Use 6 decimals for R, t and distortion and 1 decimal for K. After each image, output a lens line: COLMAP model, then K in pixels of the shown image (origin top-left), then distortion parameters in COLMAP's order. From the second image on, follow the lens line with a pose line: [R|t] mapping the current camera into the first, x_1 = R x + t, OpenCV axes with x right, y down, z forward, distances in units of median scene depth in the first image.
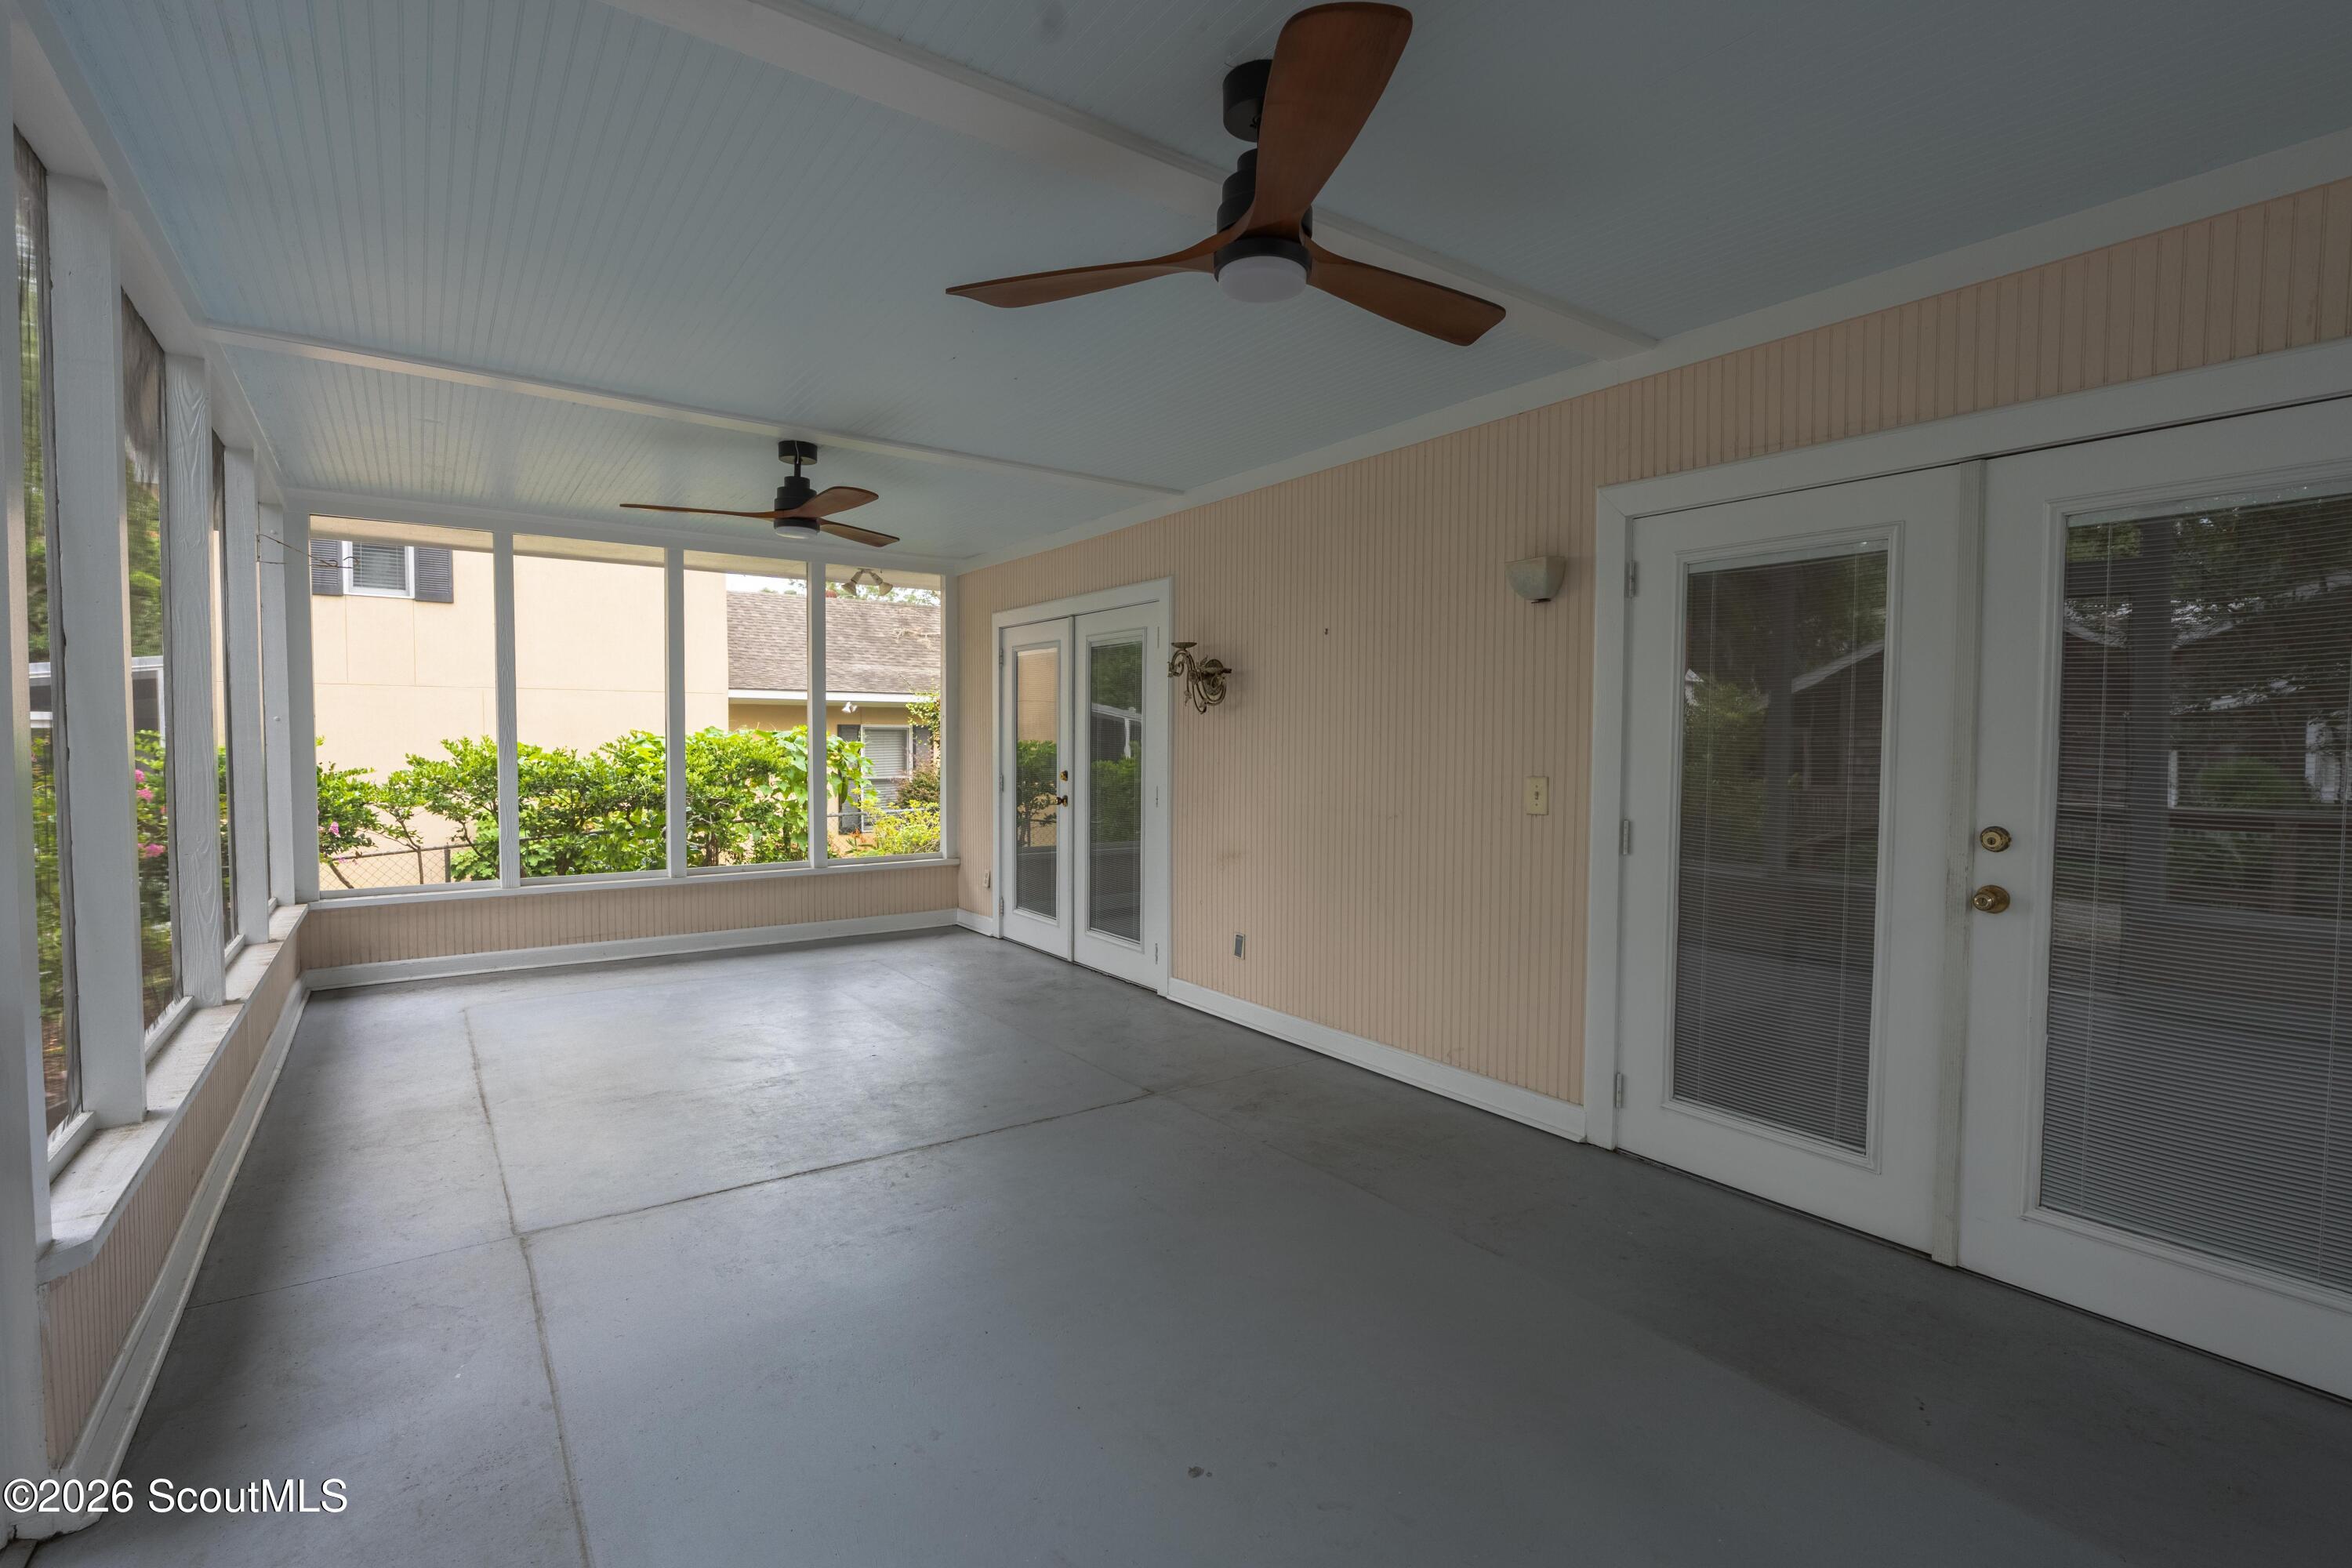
lens RADIAL K [[1067.7, 0, 1190.5], [0, 1067.7, 782.8], [0, 0, 1]] dist [-0.002758, 0.000215]
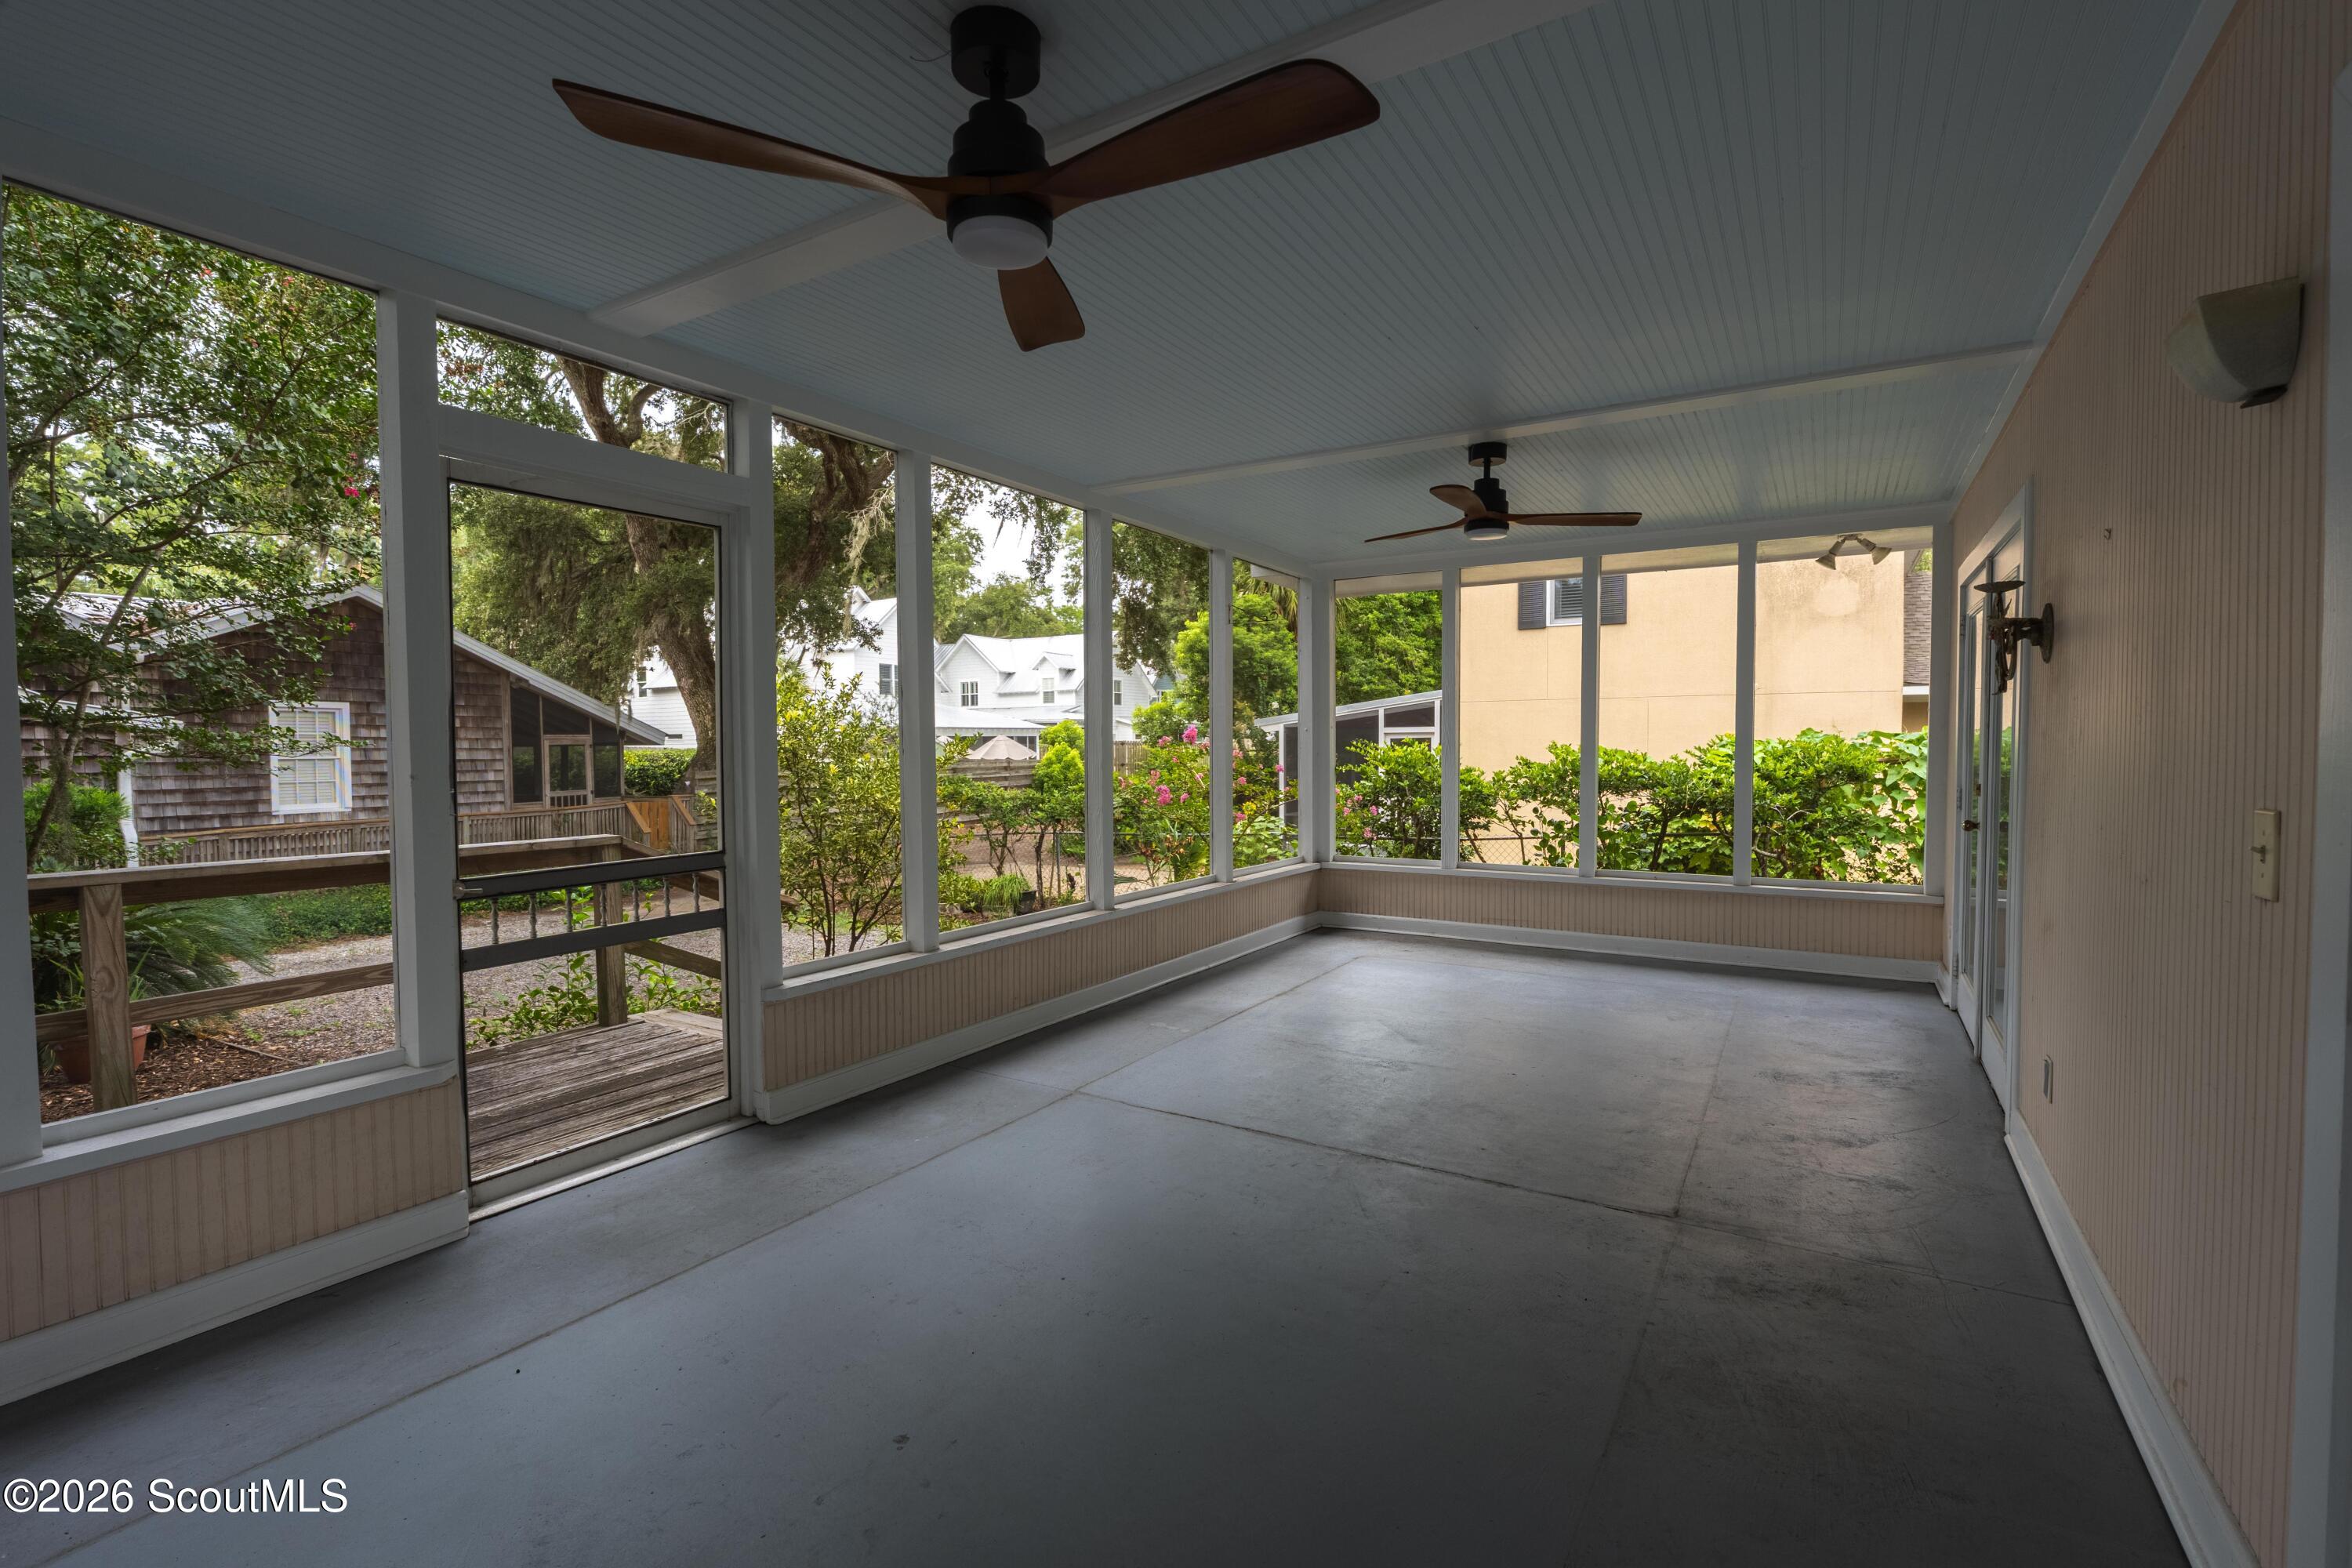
lens RADIAL K [[1067.7, 0, 1190.5], [0, 1067.7, 782.8], [0, 0, 1]] dist [-0.002758, 0.000215]
pose [[0.388614, 0.025929, -0.921036, 0.462840], [-0.031379, 0.999397, 0.014896, -0.007553], [0.920866, 0.023112, 0.389193, 0.369054]]
